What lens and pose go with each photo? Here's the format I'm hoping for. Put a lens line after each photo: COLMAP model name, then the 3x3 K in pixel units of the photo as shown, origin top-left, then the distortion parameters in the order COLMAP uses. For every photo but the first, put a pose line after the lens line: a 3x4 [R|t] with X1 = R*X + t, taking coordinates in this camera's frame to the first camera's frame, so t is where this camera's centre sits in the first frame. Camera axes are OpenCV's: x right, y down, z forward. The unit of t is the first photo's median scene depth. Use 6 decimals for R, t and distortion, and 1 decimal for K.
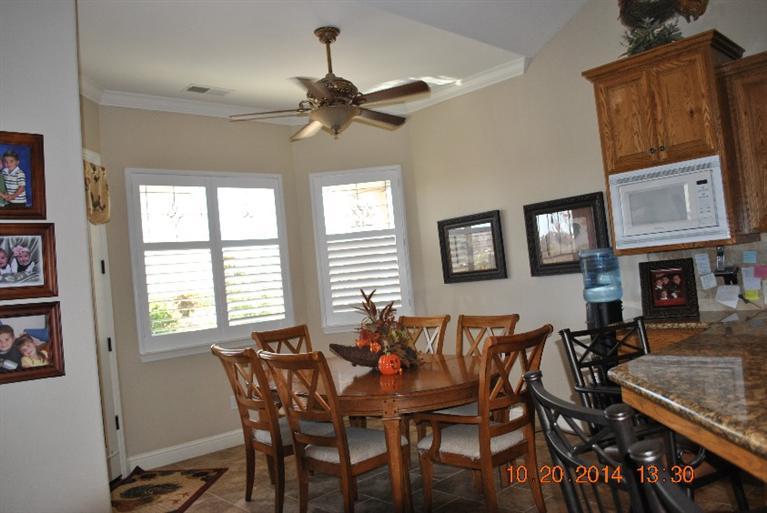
lens RADIAL K [[608.7, 0, 383.5], [0, 608.7, 256.5], [0, 0, 1]] dist [-0.068925, 0.002295]
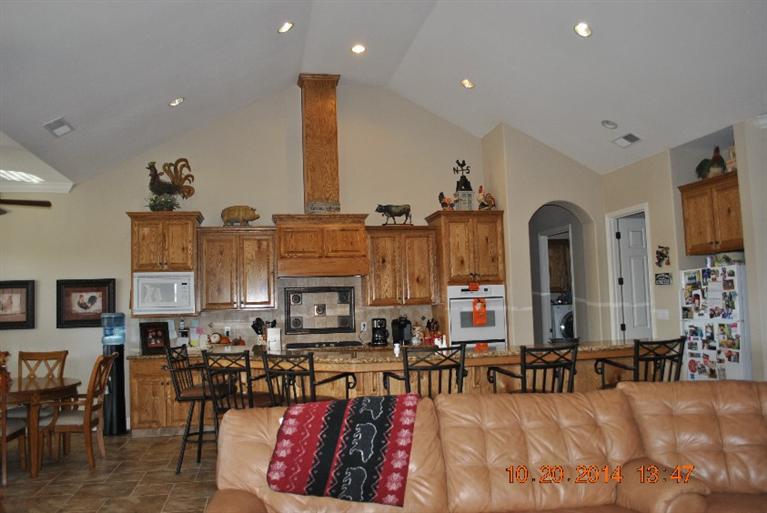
lens RADIAL K [[623.0, 0, 383.5], [0, 623.0, 256.5], [0, 0, 1]] dist [-0.077918, -0.007560]
pose [[0.508642, 0.148042, 0.848155, -0.728491], [-0.048058, 0.988452, -0.143710, 0.040594], [-0.859636, 0.032336, 0.509883, -0.515544]]
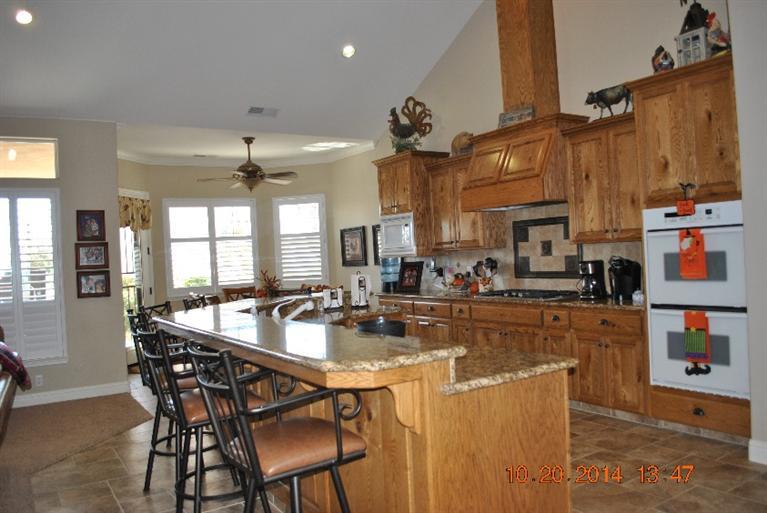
lens RADIAL K [[623.0, 0, 383.5], [0, 623.0, 256.5], [0, 0, 1]] dist [-0.077918, -0.007560]
pose [[0.982595, 0.045323, -0.180147, 0.679036], [-0.036216, 0.997909, 0.053529, -0.104287], [0.182196, -0.046073, 0.982182, -0.873109]]
